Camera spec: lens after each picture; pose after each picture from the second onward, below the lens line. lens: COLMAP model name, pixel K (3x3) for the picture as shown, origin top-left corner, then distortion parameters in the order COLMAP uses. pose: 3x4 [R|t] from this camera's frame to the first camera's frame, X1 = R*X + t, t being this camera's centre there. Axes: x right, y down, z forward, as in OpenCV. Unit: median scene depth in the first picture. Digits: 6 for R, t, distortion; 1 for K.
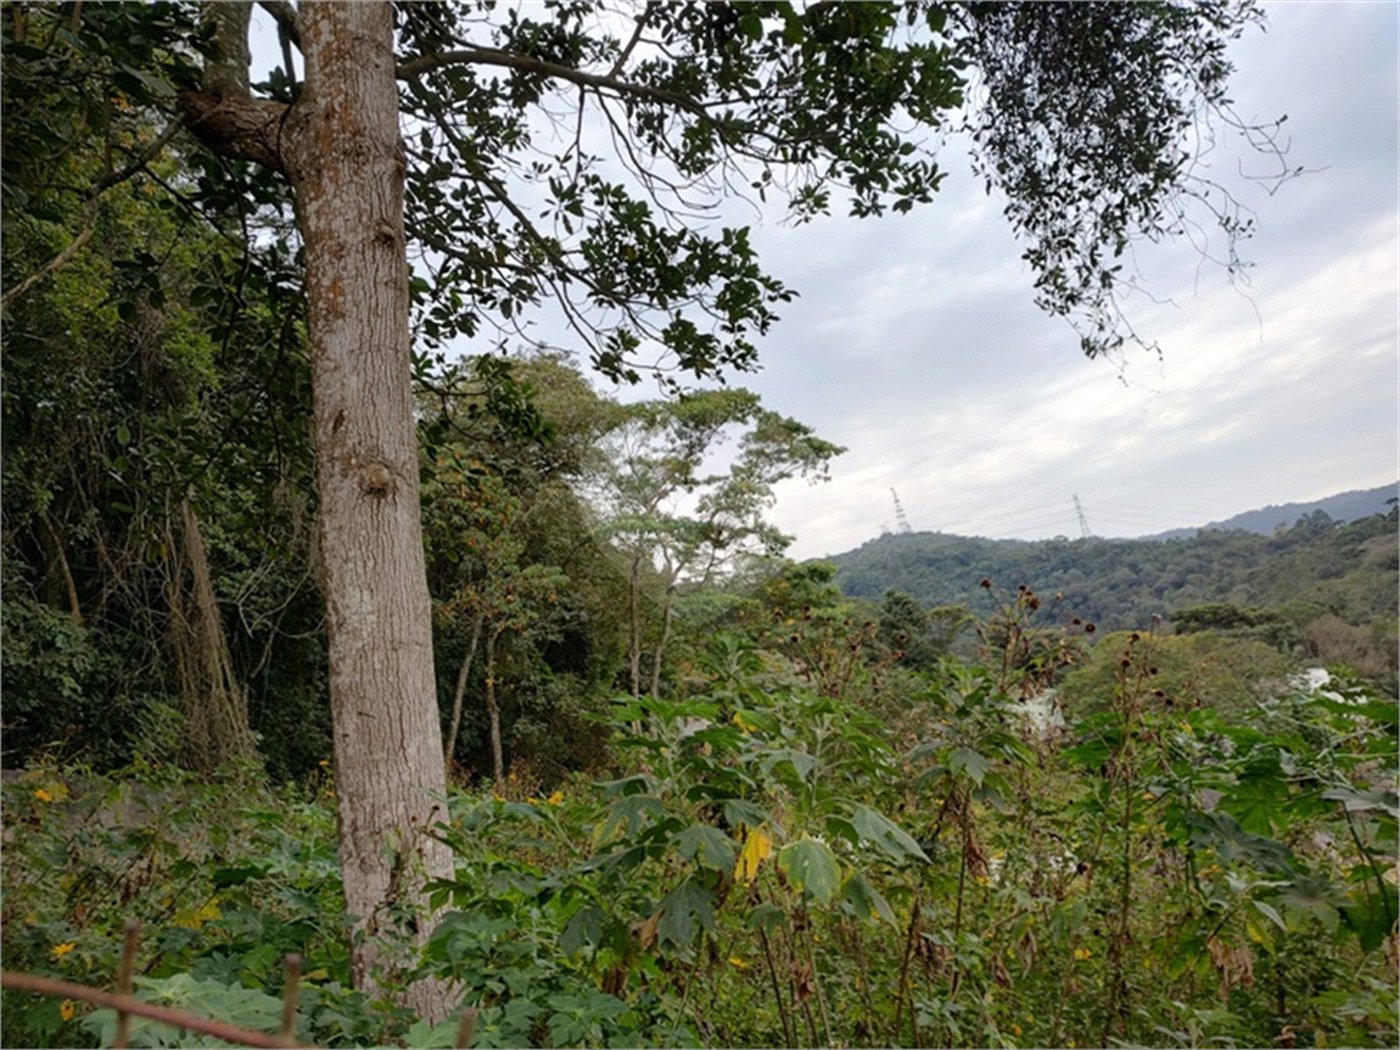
lens RADIAL K [[1010.1, 0, 700.4], [0, 1010.1, 523.2], [0, 0, 1]] dist [0.053825, -0.055700]
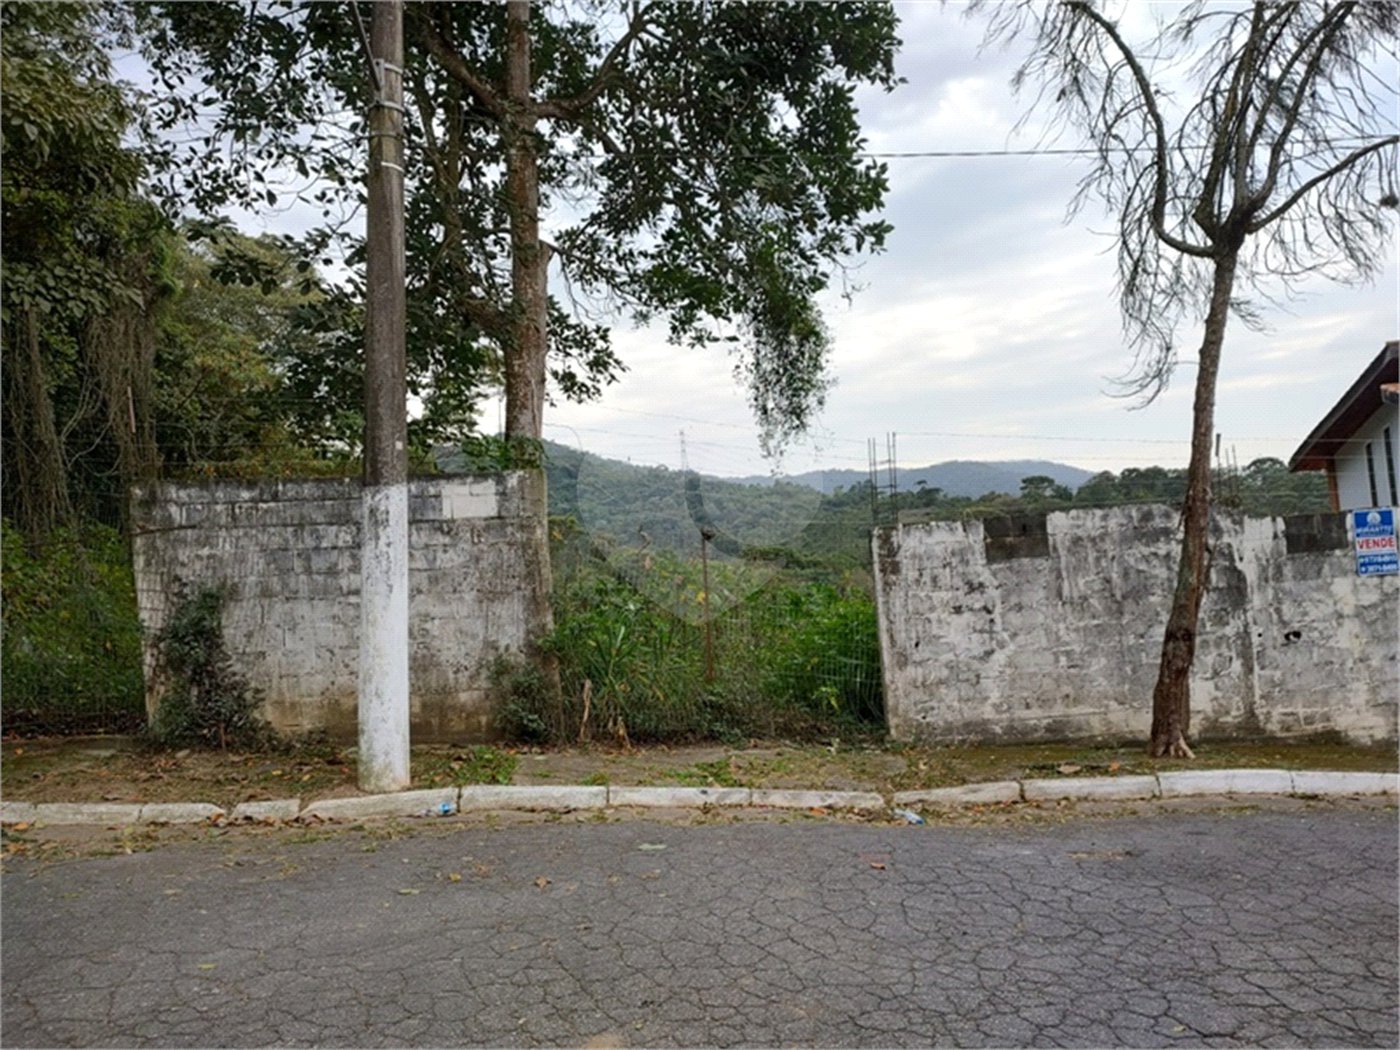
lens RADIAL K [[1007.2, 0, 714.5], [0, 1007.2, 528.7], [0, 0, 1]] dist [0.058827, -0.039991]
pose [[0.909332, 0.142697, 0.390837, -0.611711], [-0.181687, 0.981241, 0.064461, -0.106617], [-0.374307, -0.129627, 0.918200, -1.140031]]
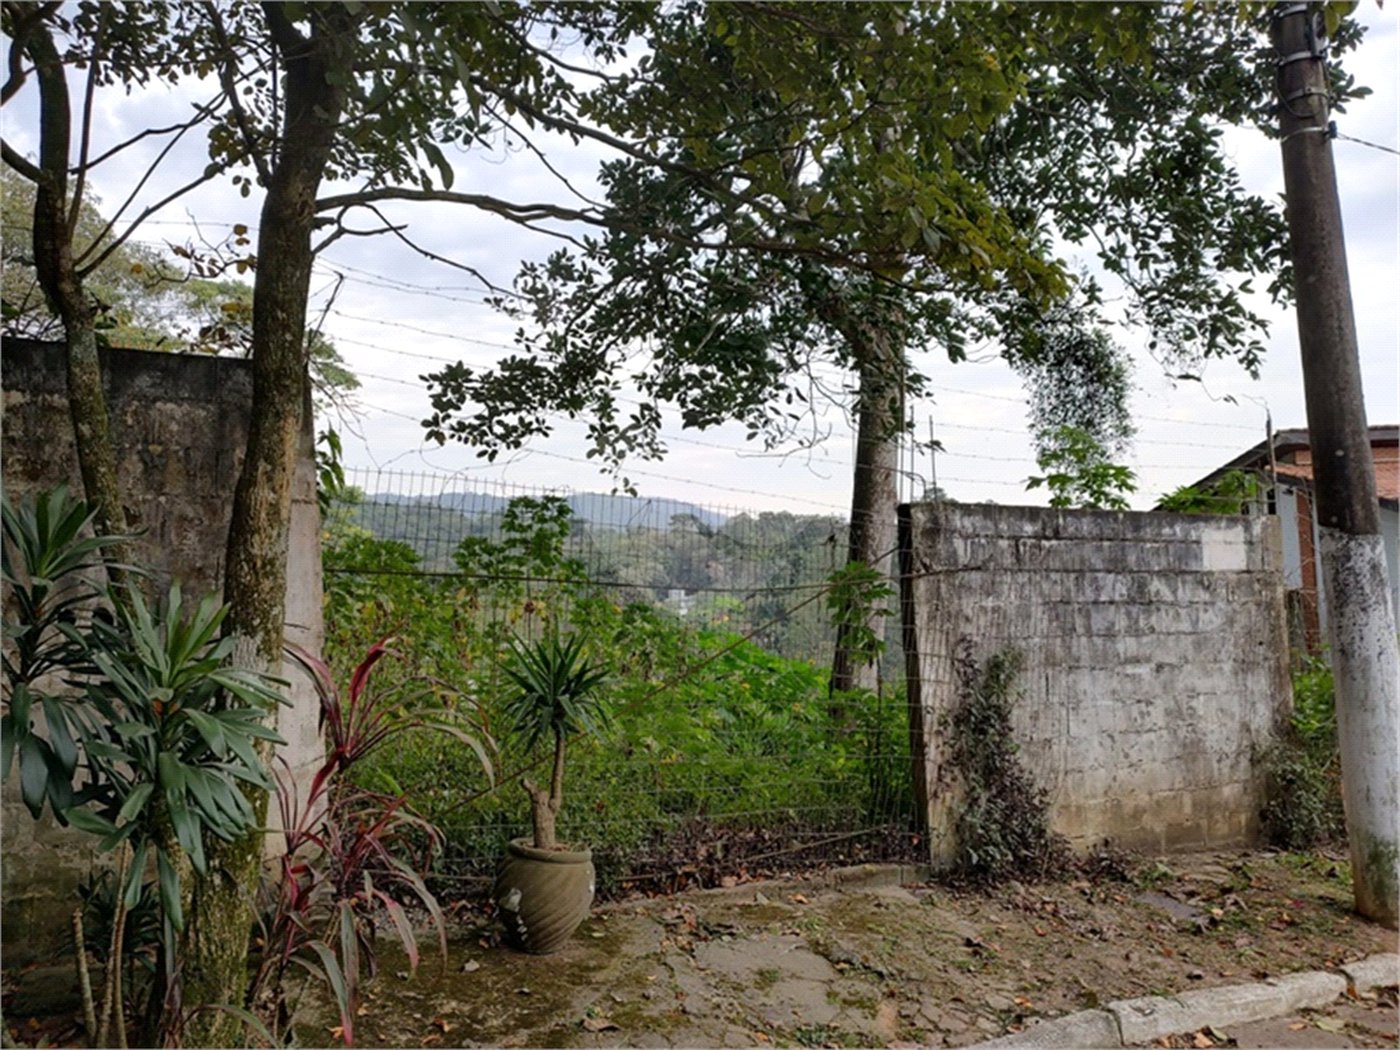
lens RADIAL K [[996.8, 0, 740.0], [0, 996.8, 532.7], [0, 0, 1]] dist [0.058223, -0.047048]
pose [[0.698166, 0.198829, 0.687772, -1.424354], [-0.237439, 0.970596, -0.039563, 0.127481], [-0.675416, -0.135683, 0.724848, -0.309318]]
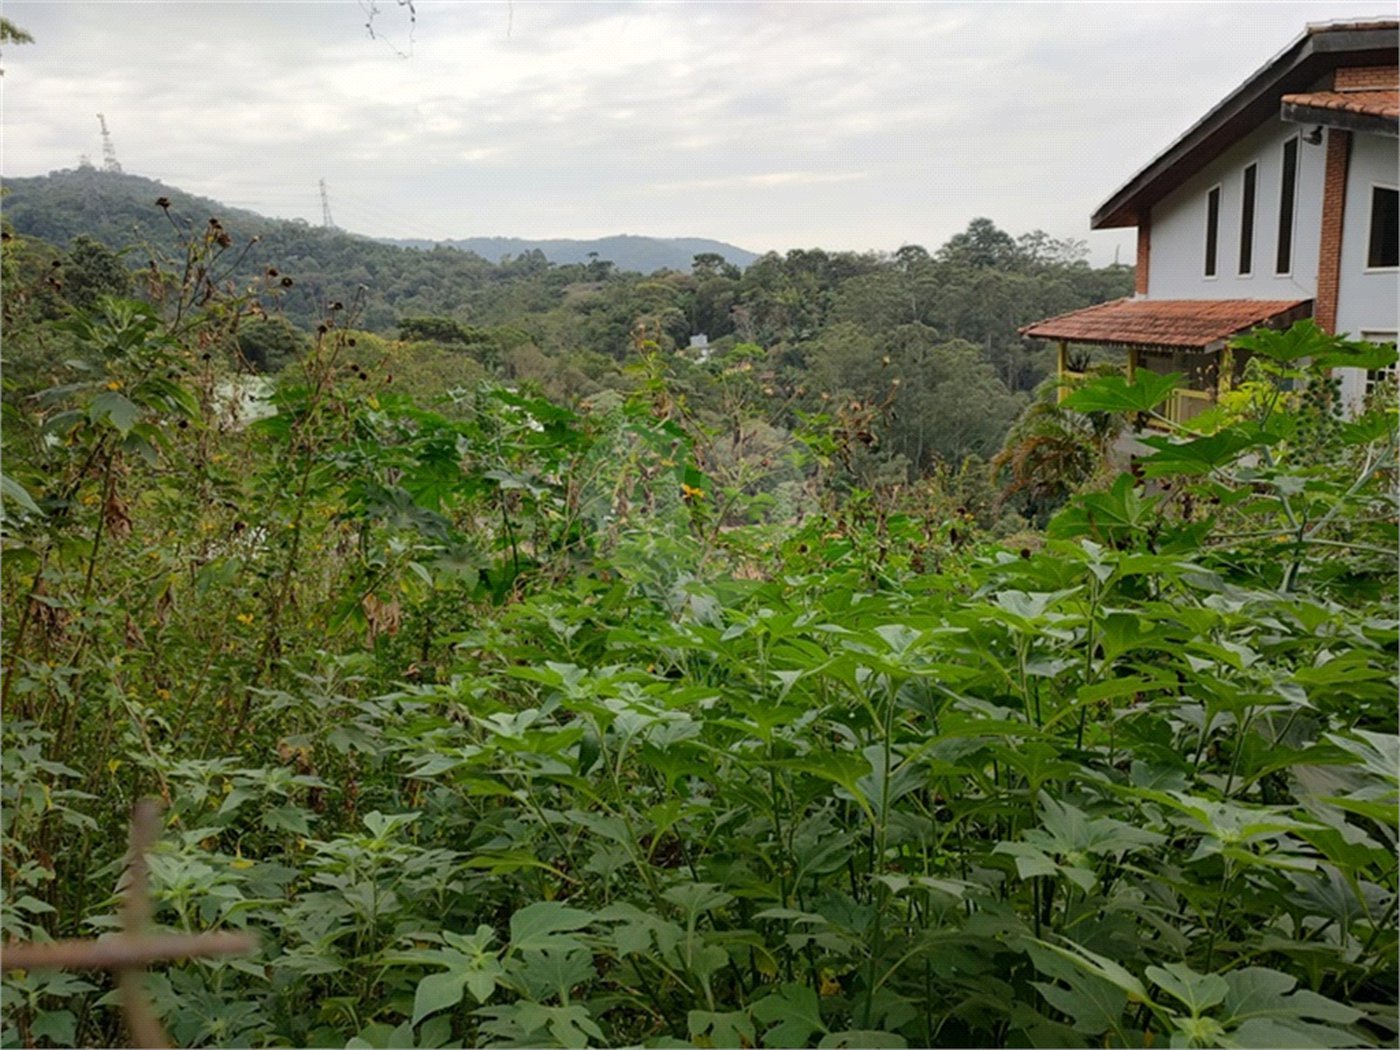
lens RADIAL K [[1007.2, 0, 714.5], [0, 1007.2, 528.7], [0, 0, 1]] dist [0.058827, -0.039991]
pose [[0.736023, 0.021984, 0.676600, 0.014158], [-0.221648, 0.952207, 0.210175, 0.010334], [-0.639643, -0.304661, 0.705719, 0.010247]]
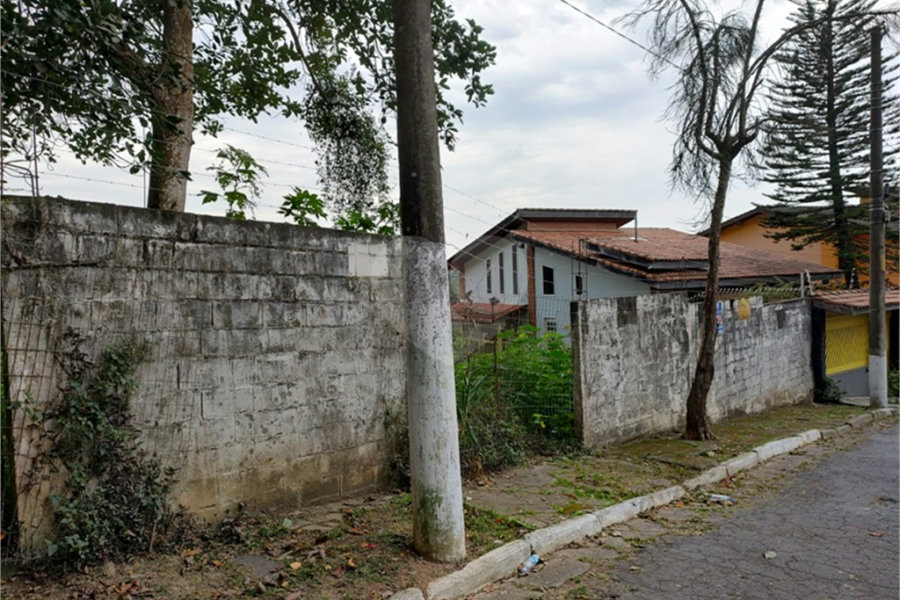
lens RADIAL K [[644.9, 0, 459.6], [0, 644.9, 301.7], [0, 0, 1]] dist [0.056769, -0.056611]
pose [[0.405351, 0.168926, 0.898418, -1.073389], [-0.226069, 0.970777, -0.080533, 0.080490], [-0.885767, -0.170461, 0.431695, -0.369774]]
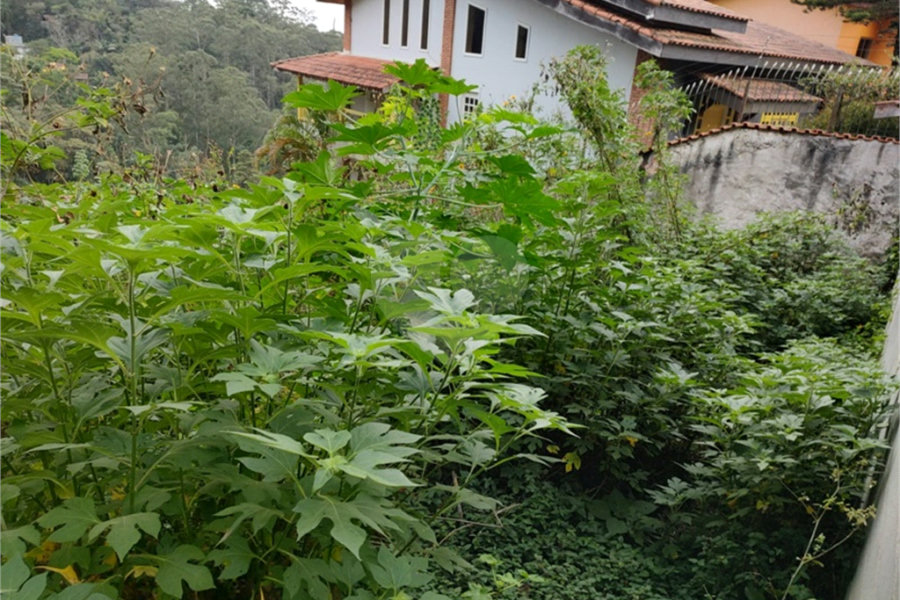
lens RADIAL K [[654.6, 0, 448.3], [0, 654.6, 299.5], [0, 0, 1]] dist [0.044276, -0.036052]
pose [[0.279111, -0.110674, 0.953860, 0.025207], [-0.315415, 0.927654, 0.199927, 0.016351], [-0.906979, -0.356664, 0.224010, 0.004863]]
